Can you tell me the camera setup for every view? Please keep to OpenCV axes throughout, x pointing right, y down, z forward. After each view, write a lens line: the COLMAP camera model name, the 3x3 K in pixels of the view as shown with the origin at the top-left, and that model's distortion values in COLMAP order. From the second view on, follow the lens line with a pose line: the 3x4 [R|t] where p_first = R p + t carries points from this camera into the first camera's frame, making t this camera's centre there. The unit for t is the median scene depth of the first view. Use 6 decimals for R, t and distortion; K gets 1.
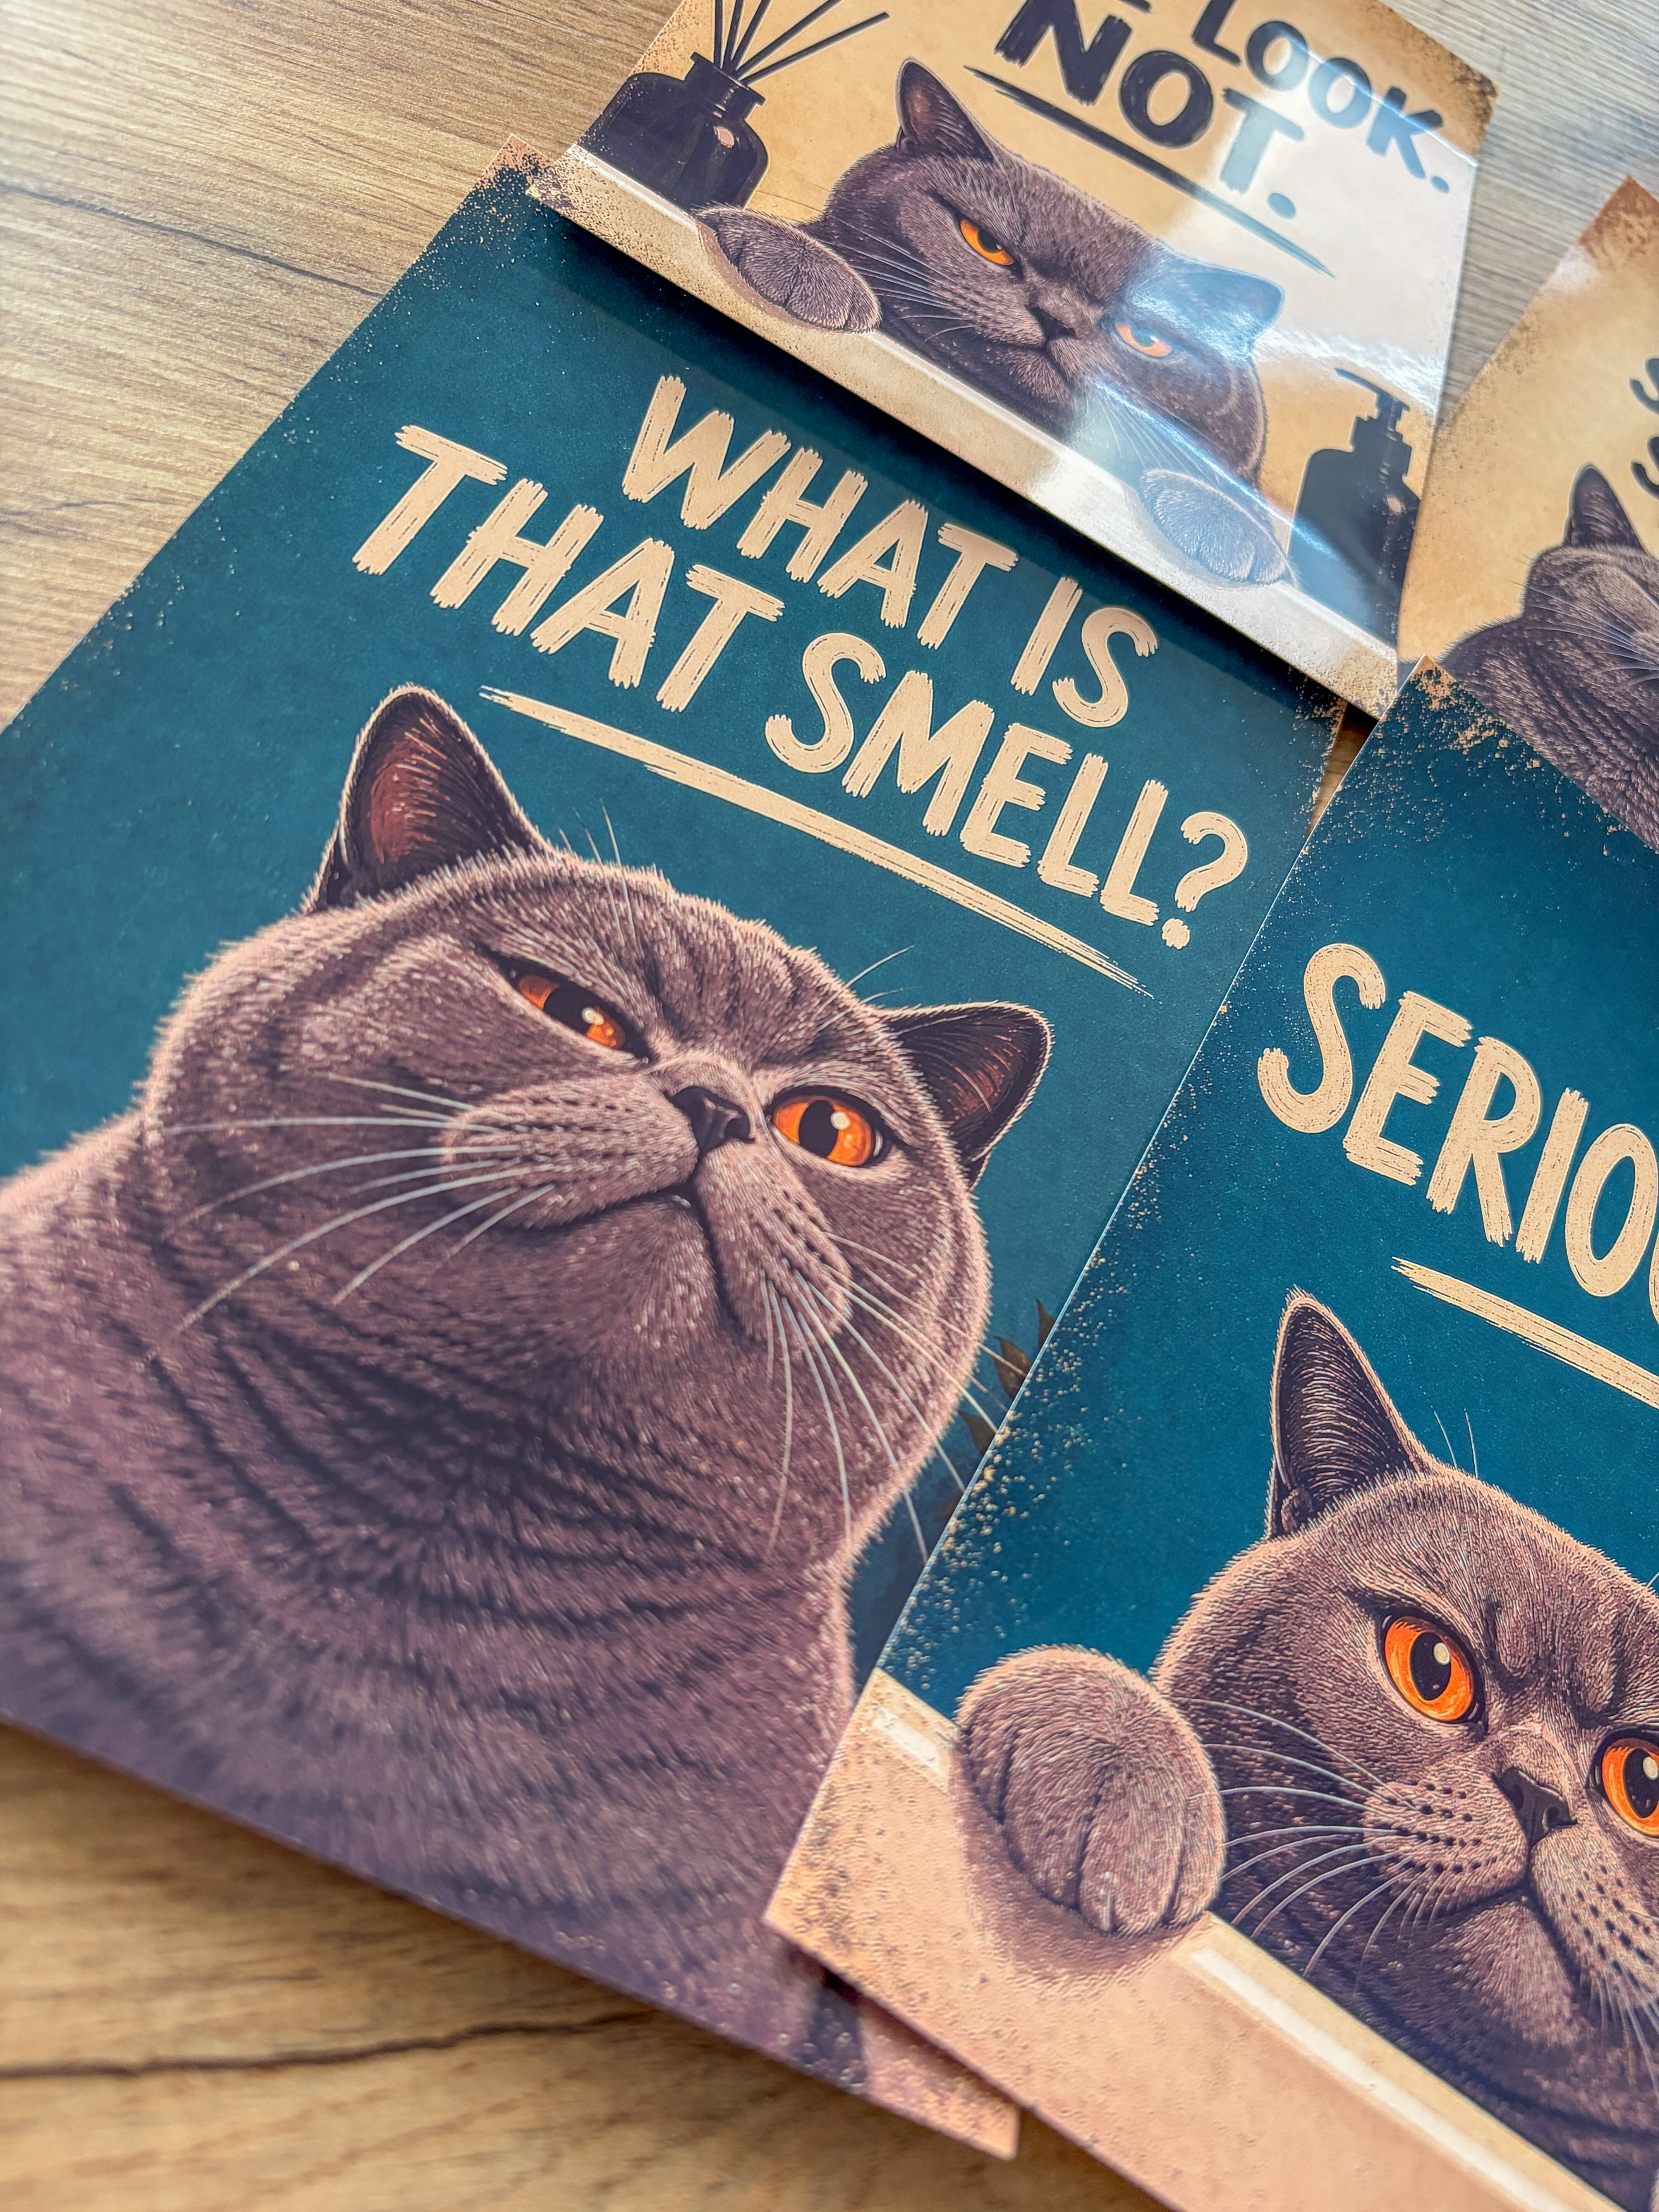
lens RADIAL K [[1753.0, 0, 829.5], [0, 1753.0, 1106.0], [0, 0, 1]] dist [-0.003179, -0.012249]
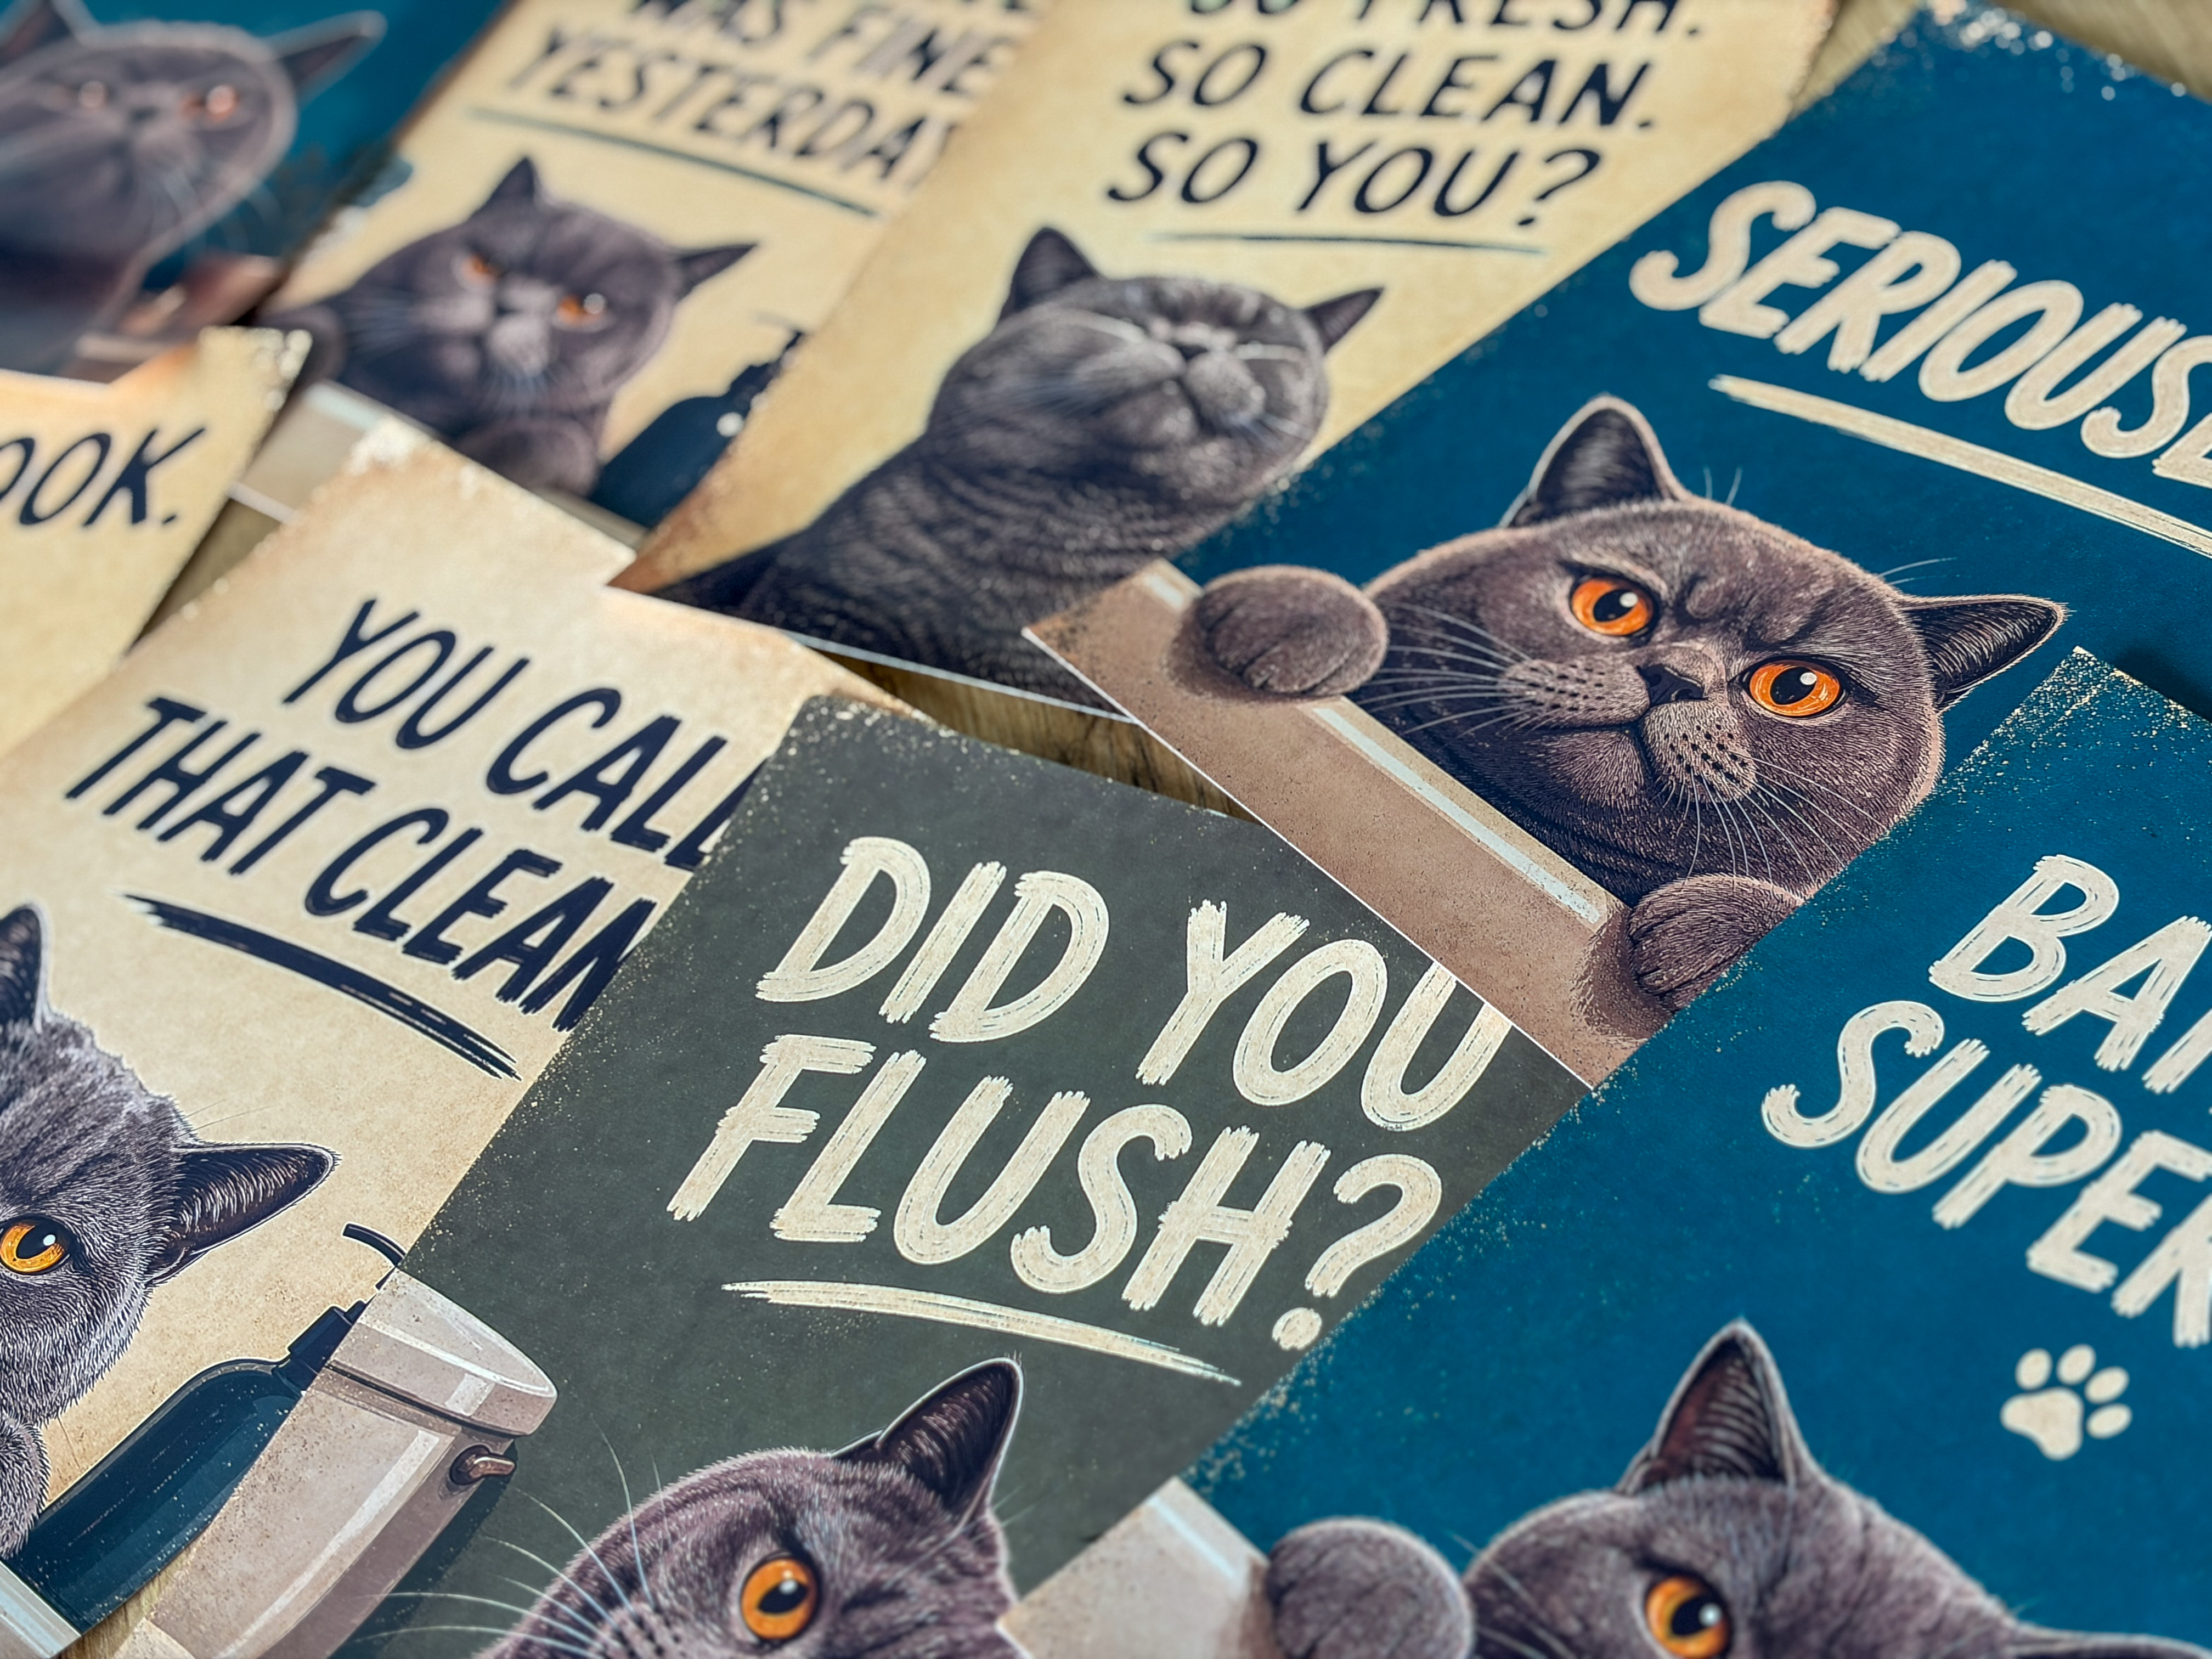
lens RADIAL K [[3395.8, 0, 1144.5], [0, 3395.8, 830.1], [0, 0, 1]] dist [0.268258, -1.129613]
pose [[0.781929, -0.127147, -0.610263, 1.624758], [-0.060019, 0.959073, -0.276724, 1.223269], [0.620472, 0.253006, 0.742295, -1.075124]]
